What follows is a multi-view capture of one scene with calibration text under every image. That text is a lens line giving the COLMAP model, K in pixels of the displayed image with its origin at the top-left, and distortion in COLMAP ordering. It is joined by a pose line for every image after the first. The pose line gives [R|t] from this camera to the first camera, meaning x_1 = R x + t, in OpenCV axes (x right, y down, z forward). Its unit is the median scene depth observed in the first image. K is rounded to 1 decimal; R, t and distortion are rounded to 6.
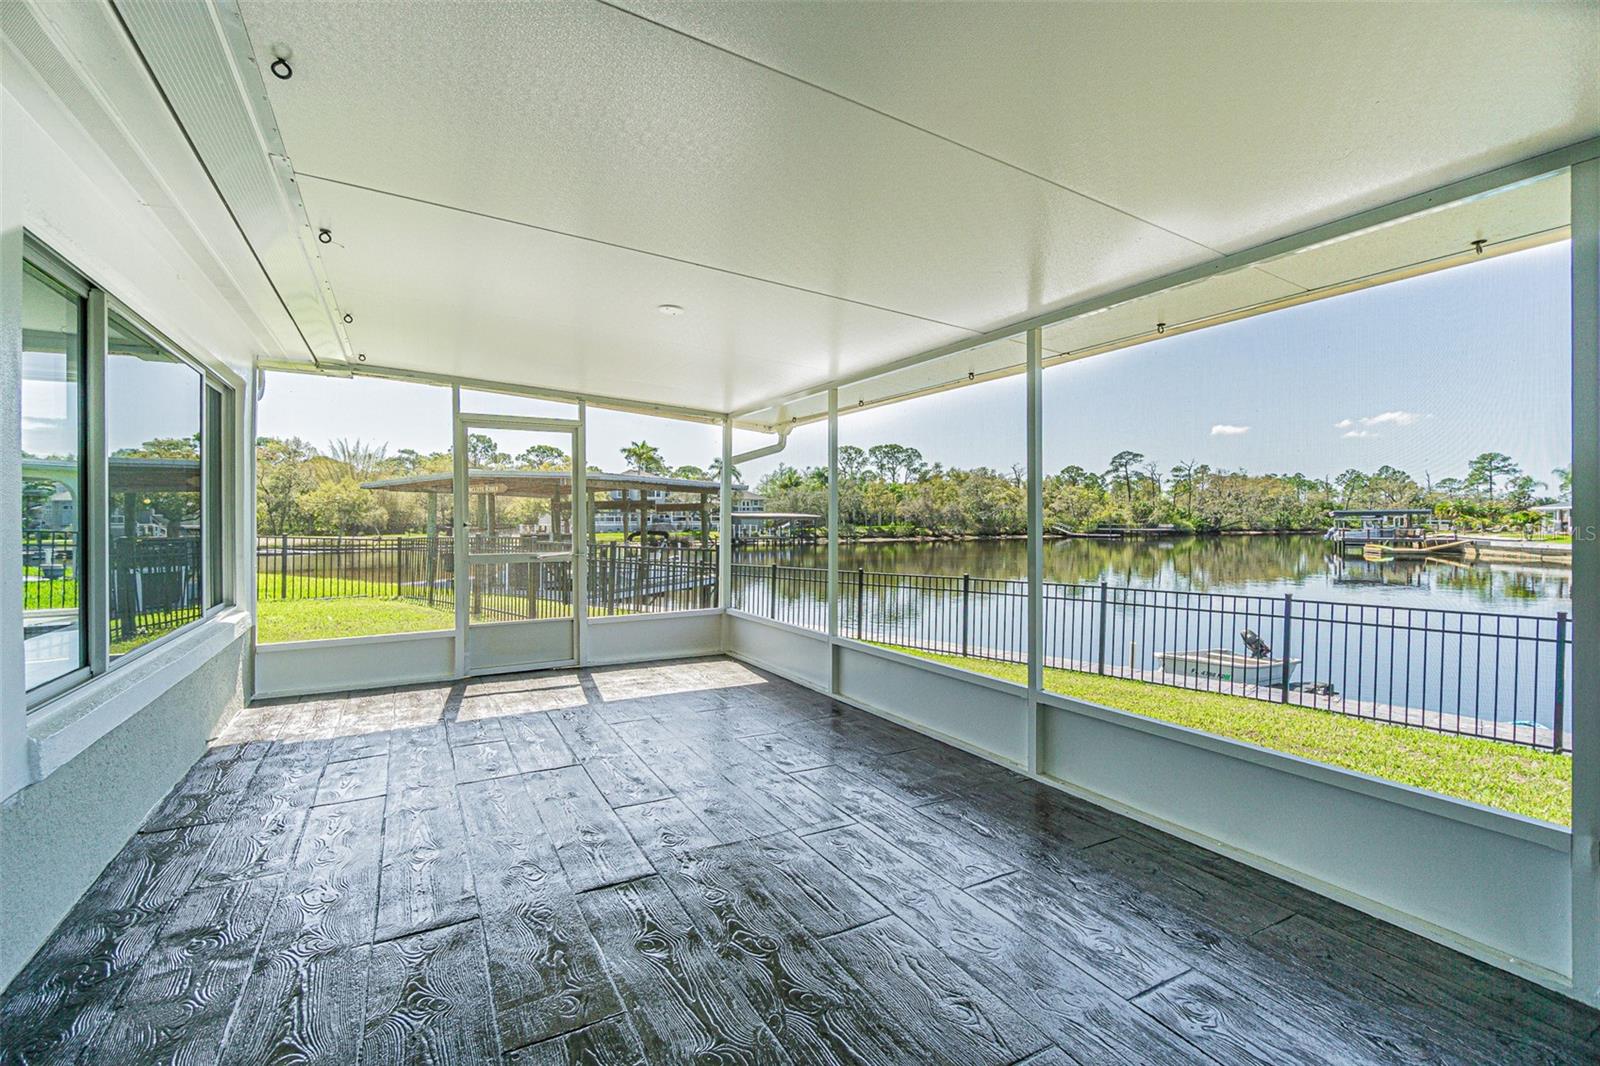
lens RADIAL K [[680.6, 0, 796.6], [0, 680.6, 526.9], [0, 0, 1]] dist [0.013301, -0.000813]
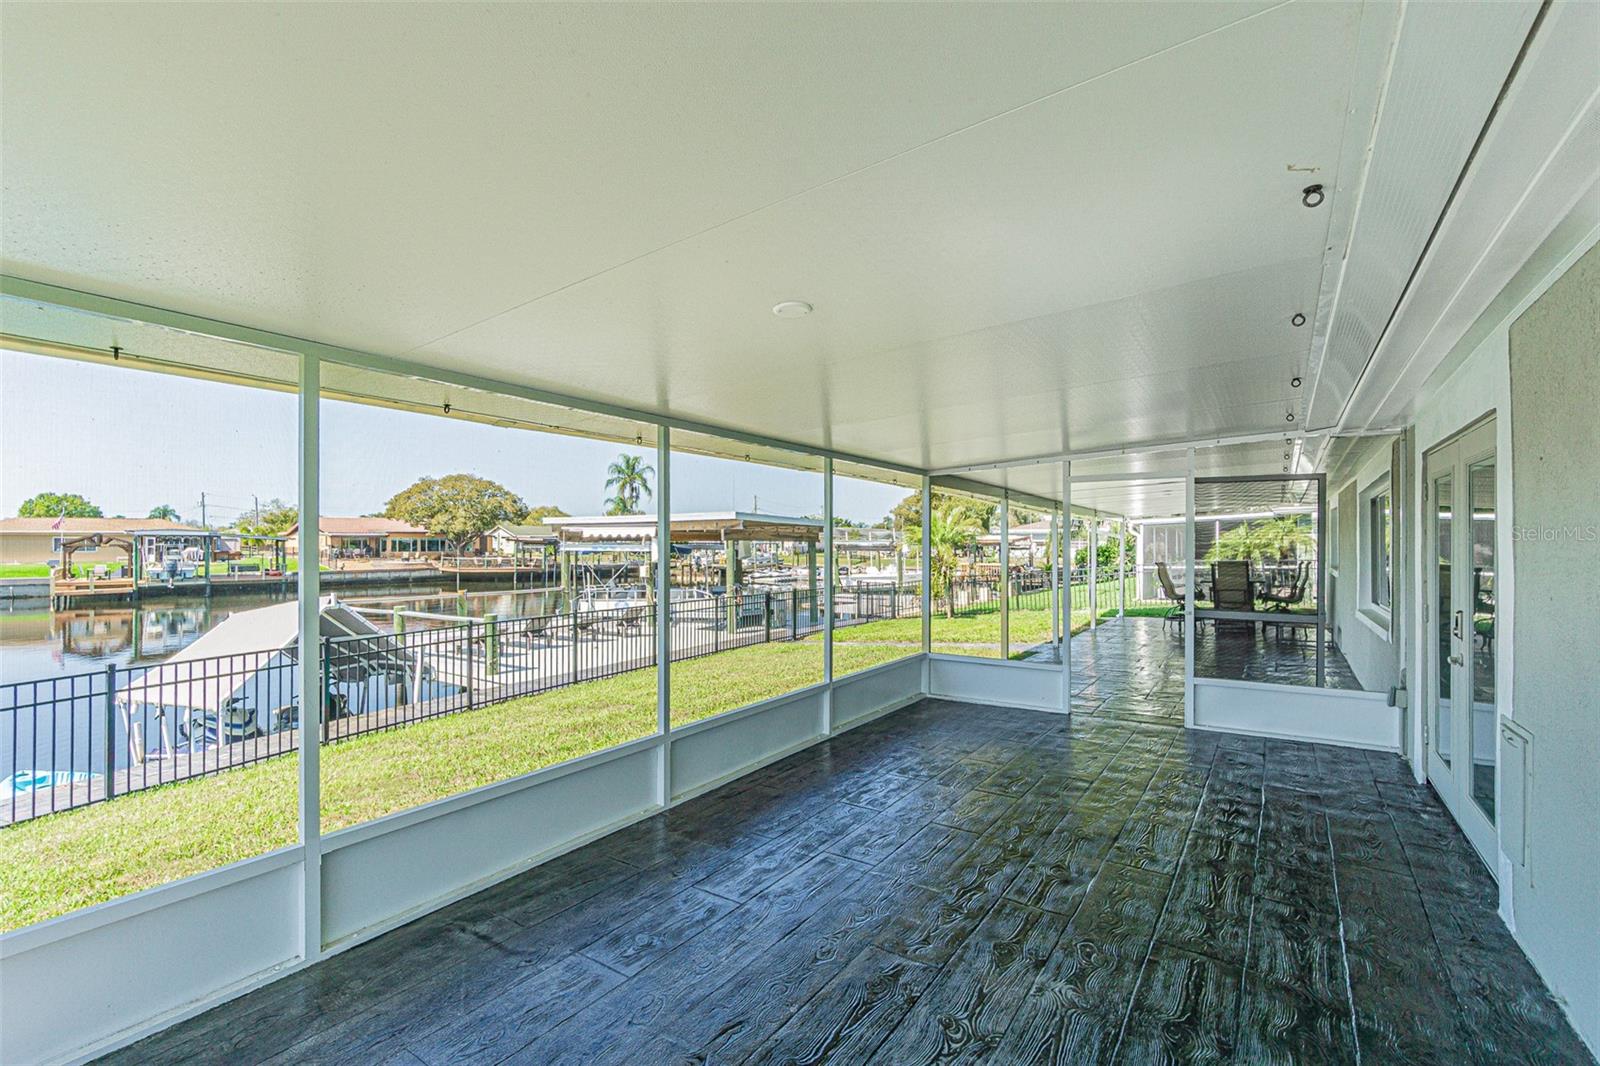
lens RADIAL K [[680.6, 0, 797.5], [0, 680.6, 550.6], [0, 0, 1]] dist [0.013301, -0.000813]
pose [[-0.417817, -0.002644, 0.908527, -0.932853], [0.009965, 0.999922, 0.007493, -0.088825], [-0.908477, 0.012184, -0.417758, 1.495425]]
